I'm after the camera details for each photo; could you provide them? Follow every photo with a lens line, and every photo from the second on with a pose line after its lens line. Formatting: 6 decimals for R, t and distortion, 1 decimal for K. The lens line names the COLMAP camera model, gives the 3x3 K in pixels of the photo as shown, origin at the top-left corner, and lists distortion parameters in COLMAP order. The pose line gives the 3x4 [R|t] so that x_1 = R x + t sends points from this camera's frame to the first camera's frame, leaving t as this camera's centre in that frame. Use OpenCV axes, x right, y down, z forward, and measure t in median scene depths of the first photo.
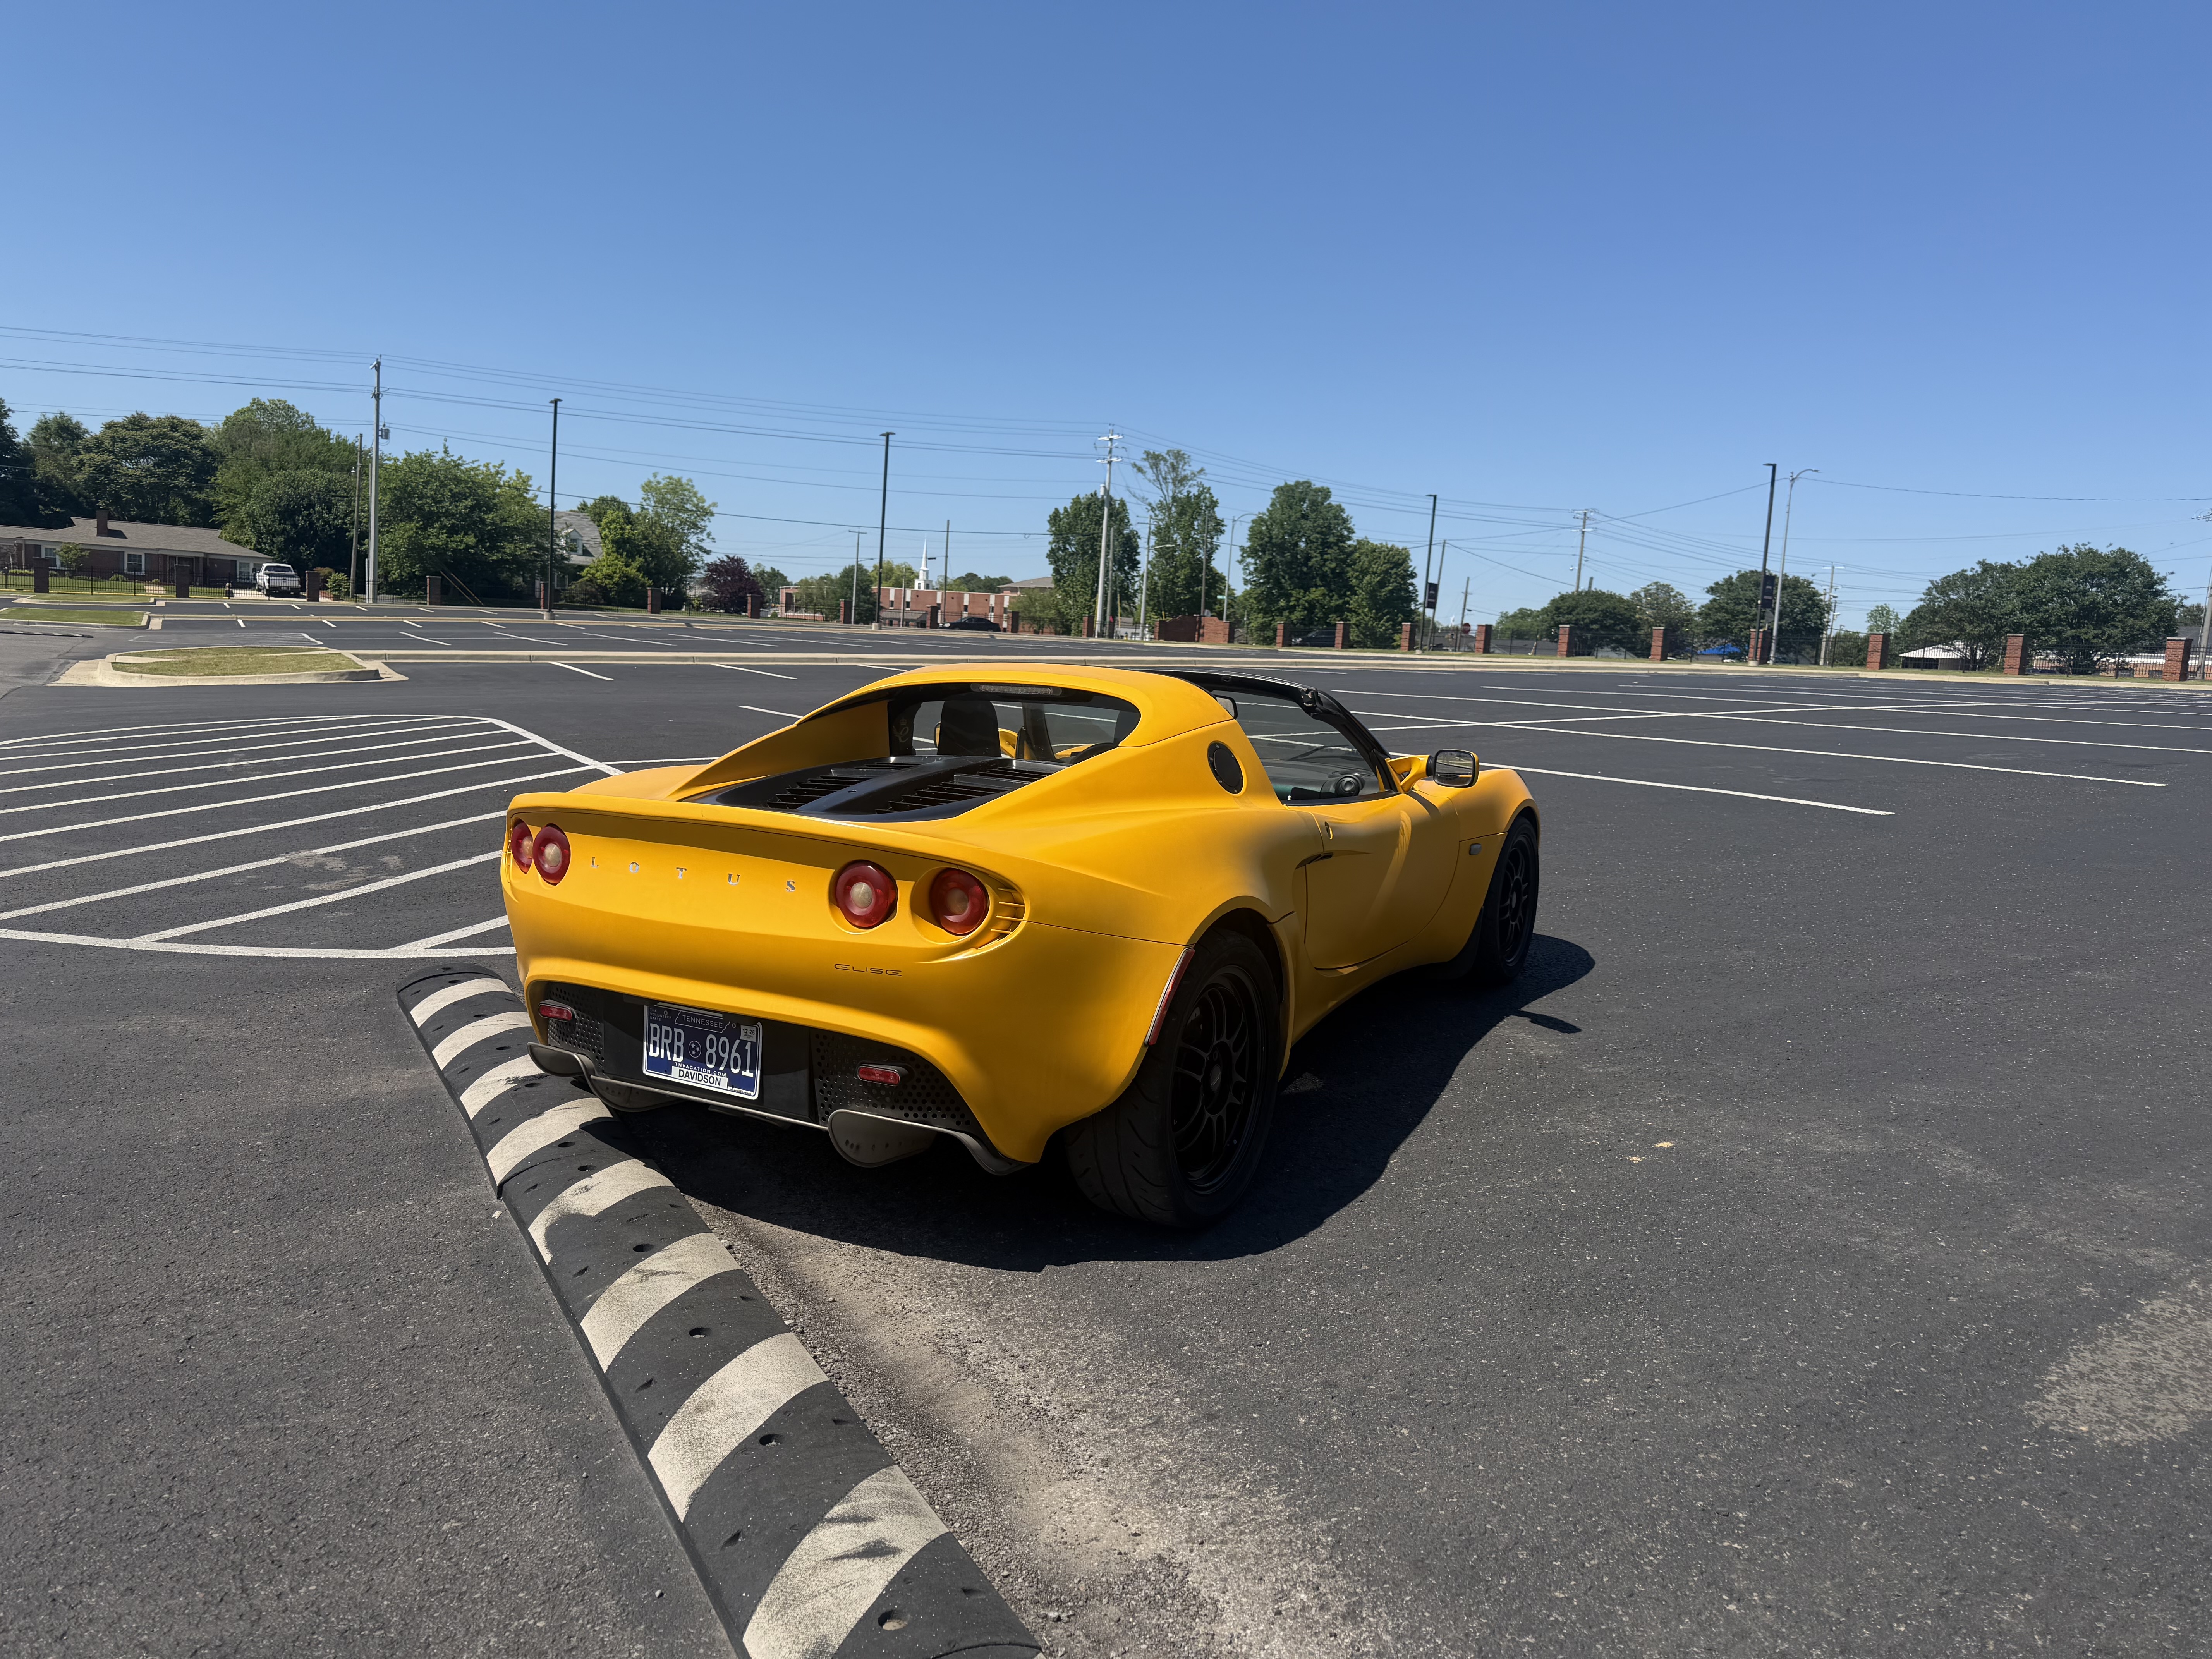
lens RADIAL K [[1530.6, 0, 1106.0], [0, 1530.6, 829.5], [0, 0, 1]] dist [0.160842, -0.121267]
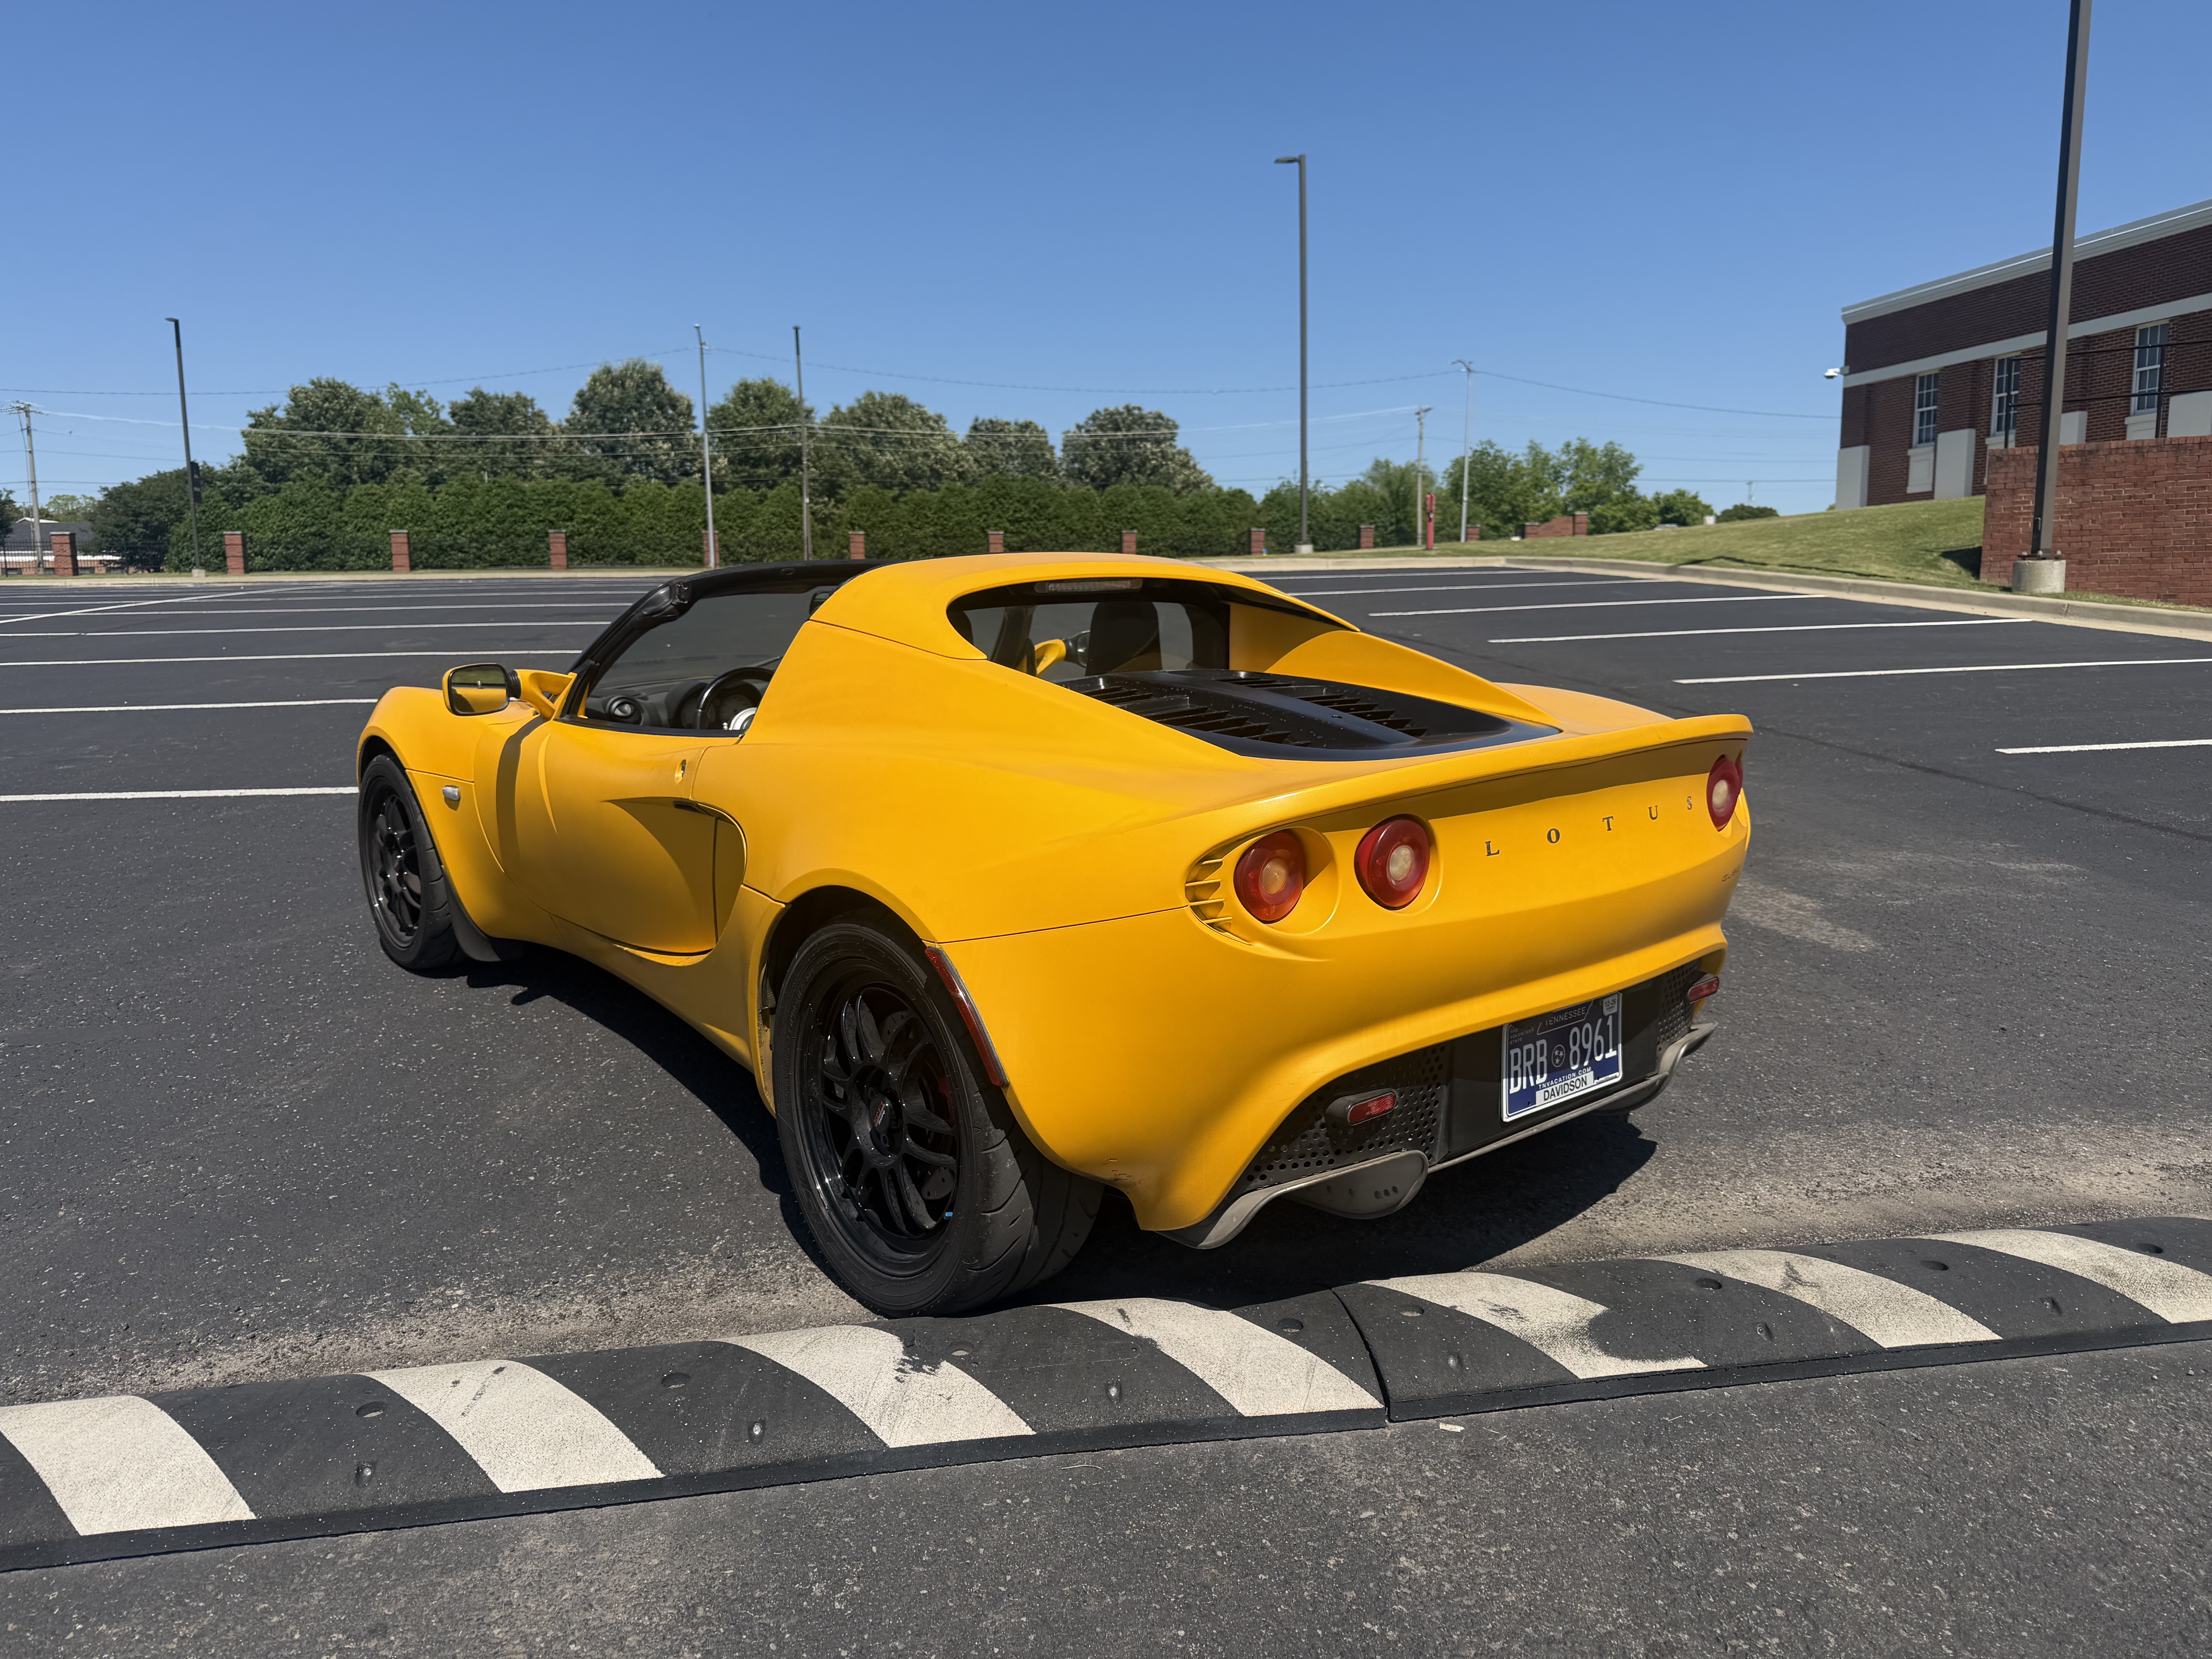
lens RADIAL K [[1530.6, 0, 1106.0], [0, 1530.6, 829.5], [0, 0, 1]] dist [0.160842, -0.121267]
pose [[0.278692, -0.177269, 0.943878, -1.050634], [0.117340, 0.981739, 0.149733, -0.112316], [-0.953185, 0.069025, 0.294404, 0.992464]]
